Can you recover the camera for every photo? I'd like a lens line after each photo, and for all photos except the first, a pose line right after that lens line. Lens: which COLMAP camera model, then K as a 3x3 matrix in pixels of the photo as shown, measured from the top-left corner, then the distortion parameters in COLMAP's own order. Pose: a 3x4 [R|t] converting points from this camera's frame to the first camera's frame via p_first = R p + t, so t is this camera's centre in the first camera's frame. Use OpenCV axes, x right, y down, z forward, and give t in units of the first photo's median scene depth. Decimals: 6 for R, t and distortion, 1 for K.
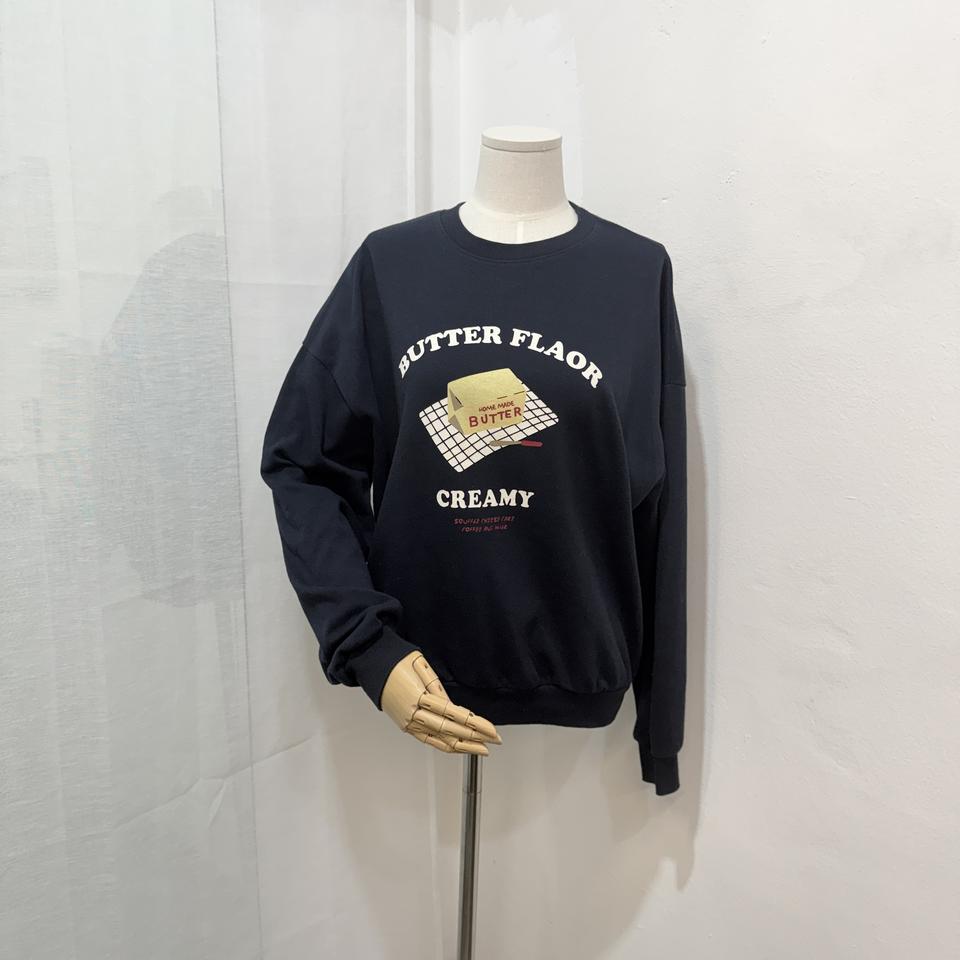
lens RADIAL K [[906.1, 0, 482.4], [0, 906.1, 484.4], [0, 0, 1]] dist [-0.018417, 0.001744]
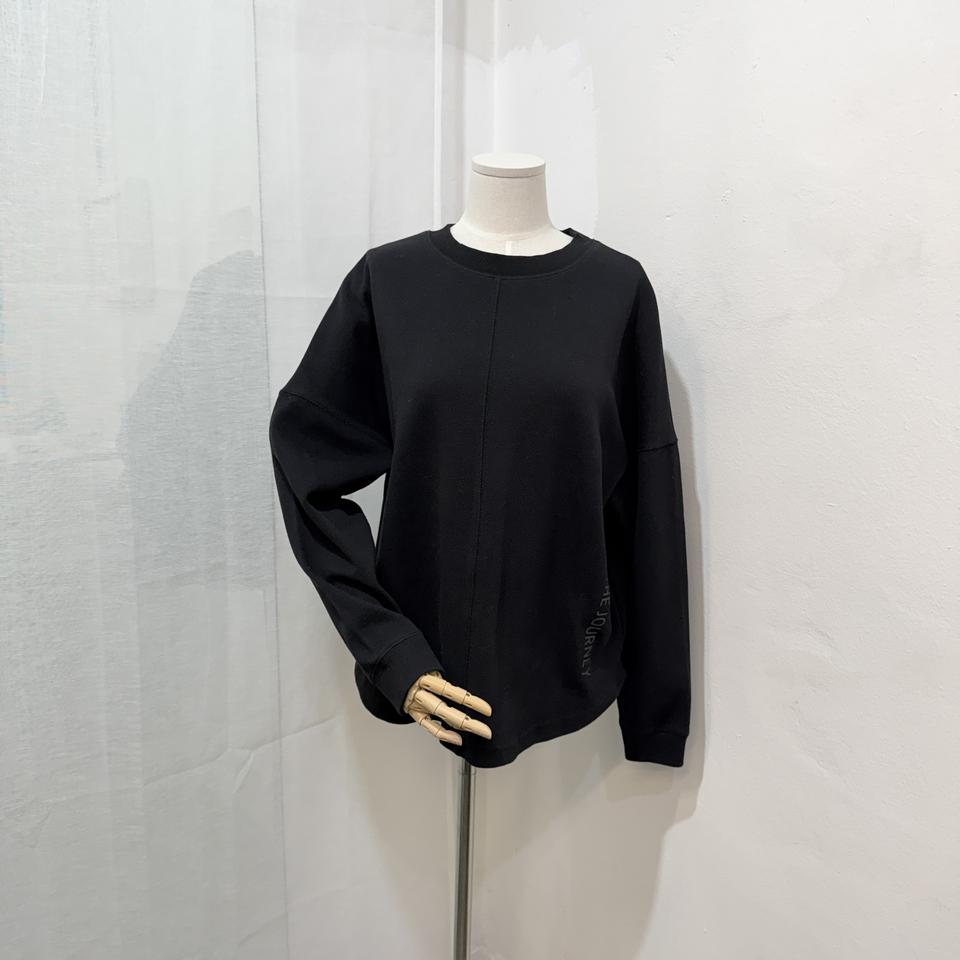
lens RADIAL K [[904.0, 0, 480.0], [0, 904.0, 480.0], [0, 0, 1]] dist [-0.001222, -0.020168]
pose [[0.992832, 0.023232, -0.117237, 0.123856], [-0.025039, 0.999589, -0.013962, 0.010449], [0.116865, 0.016797, 0.993006, -0.066134]]
